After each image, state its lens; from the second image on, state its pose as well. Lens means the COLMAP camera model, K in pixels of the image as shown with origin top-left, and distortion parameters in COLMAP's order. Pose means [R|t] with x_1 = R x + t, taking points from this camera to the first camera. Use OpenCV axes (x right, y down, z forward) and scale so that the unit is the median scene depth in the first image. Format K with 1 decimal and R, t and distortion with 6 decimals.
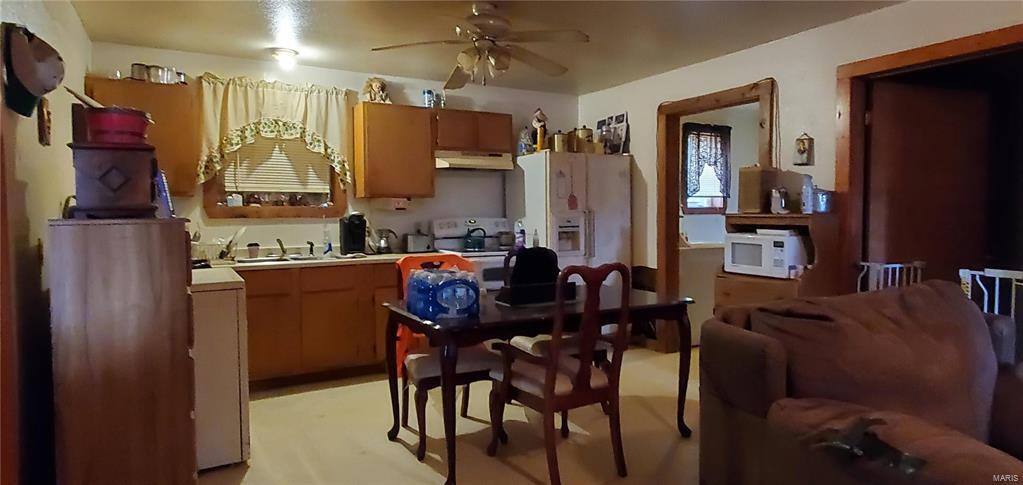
lens RADIAL K [[581.6, 0, 506.6], [0, 581.6, 243.8], [0, 0, 1]] dist [-0.005579, -0.000090]
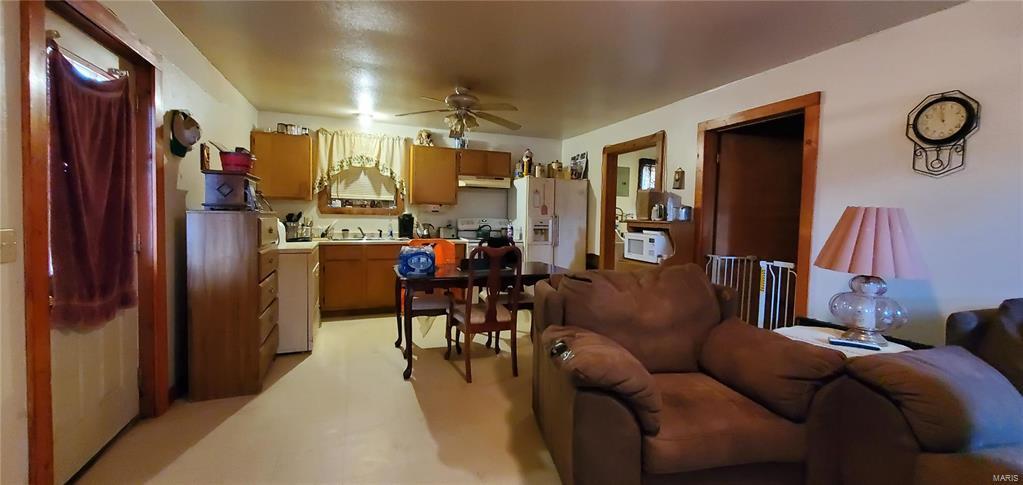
lens RADIAL K [[406.9, 0, 517.6], [0, 406.9, 237.2], [0, 0, 1]] dist [0.000768, 0.000168]
pose [[0.988149, 0.035815, -0.149261, 0.258124], [-0.036431, 0.999335, -0.001396, 0.006125], [0.149112, 0.006817, 0.988797, -0.097779]]
